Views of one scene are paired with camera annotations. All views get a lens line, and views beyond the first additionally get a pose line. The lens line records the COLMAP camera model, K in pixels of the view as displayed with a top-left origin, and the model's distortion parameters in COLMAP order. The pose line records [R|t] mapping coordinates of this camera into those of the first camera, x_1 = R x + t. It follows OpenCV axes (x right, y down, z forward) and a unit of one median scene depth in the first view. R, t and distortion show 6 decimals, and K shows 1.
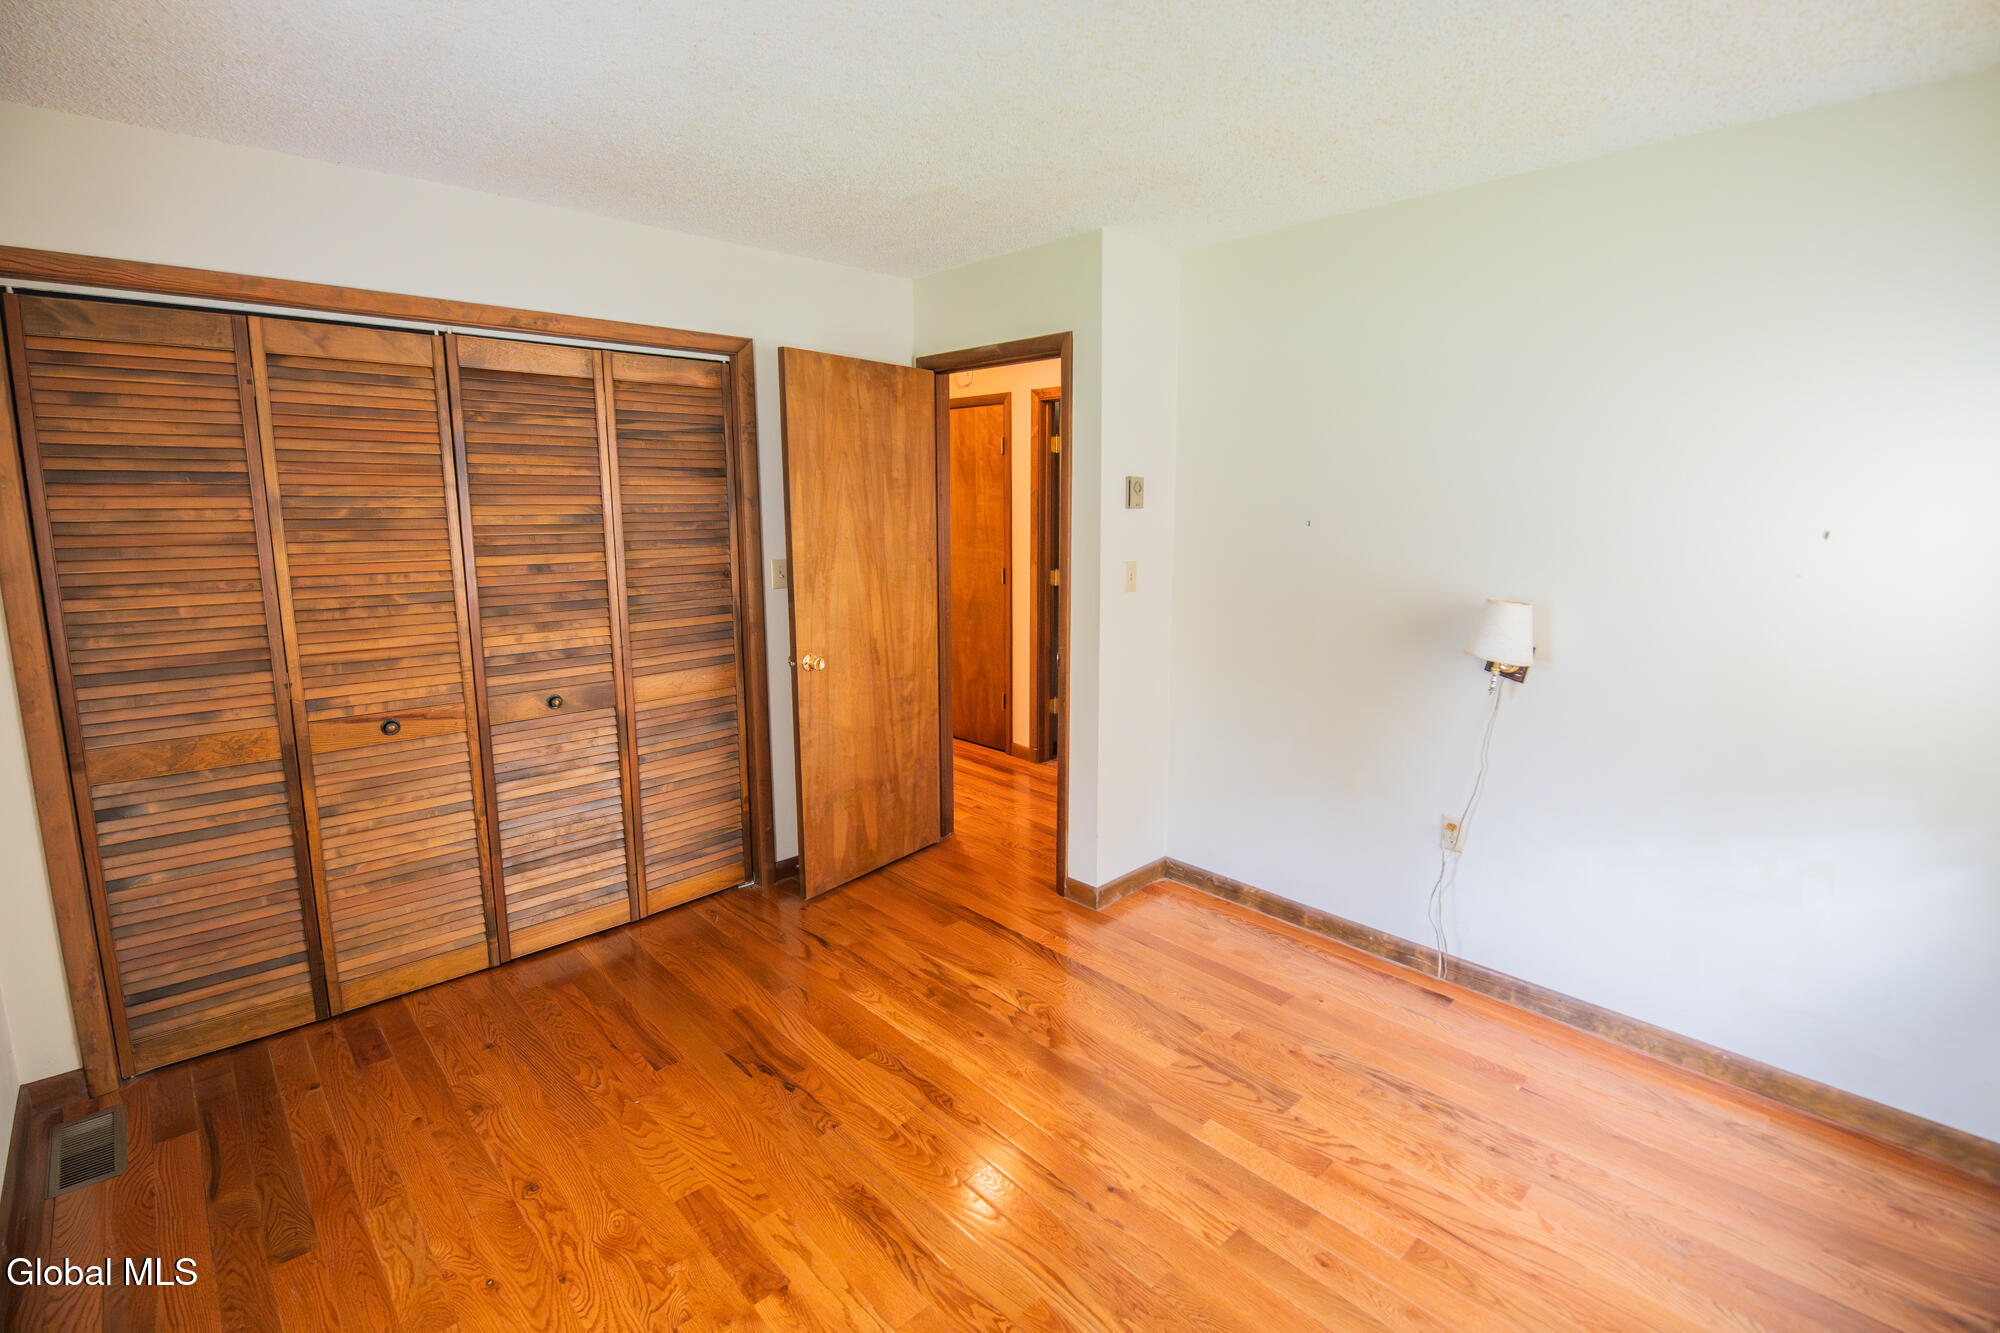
lens RADIAL K [[896.6, 0, 1018.1], [0, 896.6, 658.1], [0, 0, 1]] dist [0.000031, -0.010829]
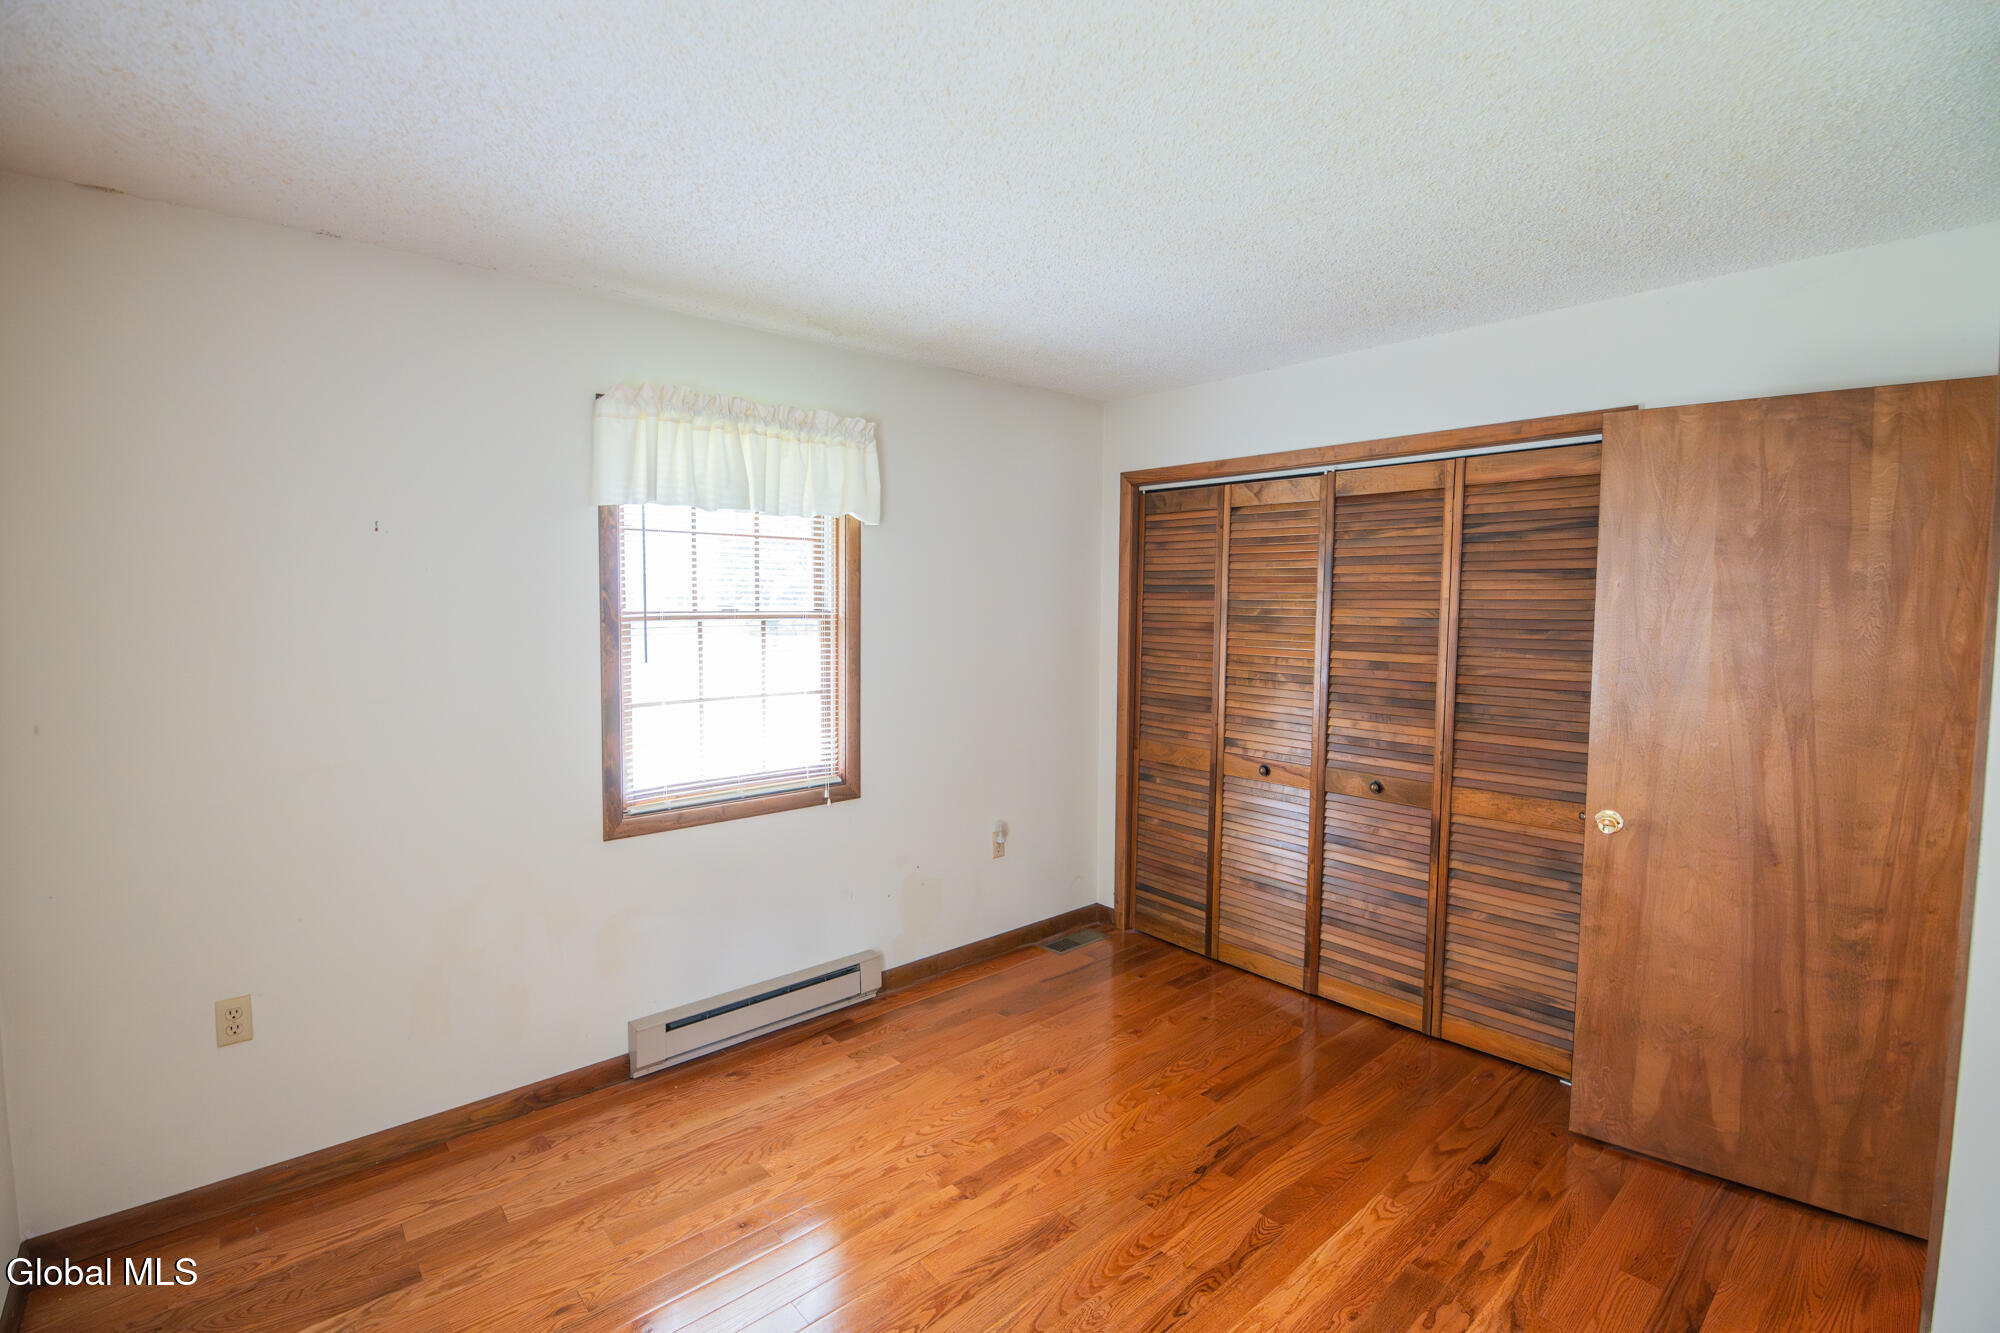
lens RADIAL K [[896.6, 0, 1007.9], [0, 896.6, 682.0], [0, 0, 1]] dist [0.000031, -0.010829]
pose [[-0.032076, 0.089678, -0.995454, 0.612757], [-0.180913, 0.978994, 0.094025, -0.105190], [0.982976, 0.183107, -0.015179, 0.592920]]
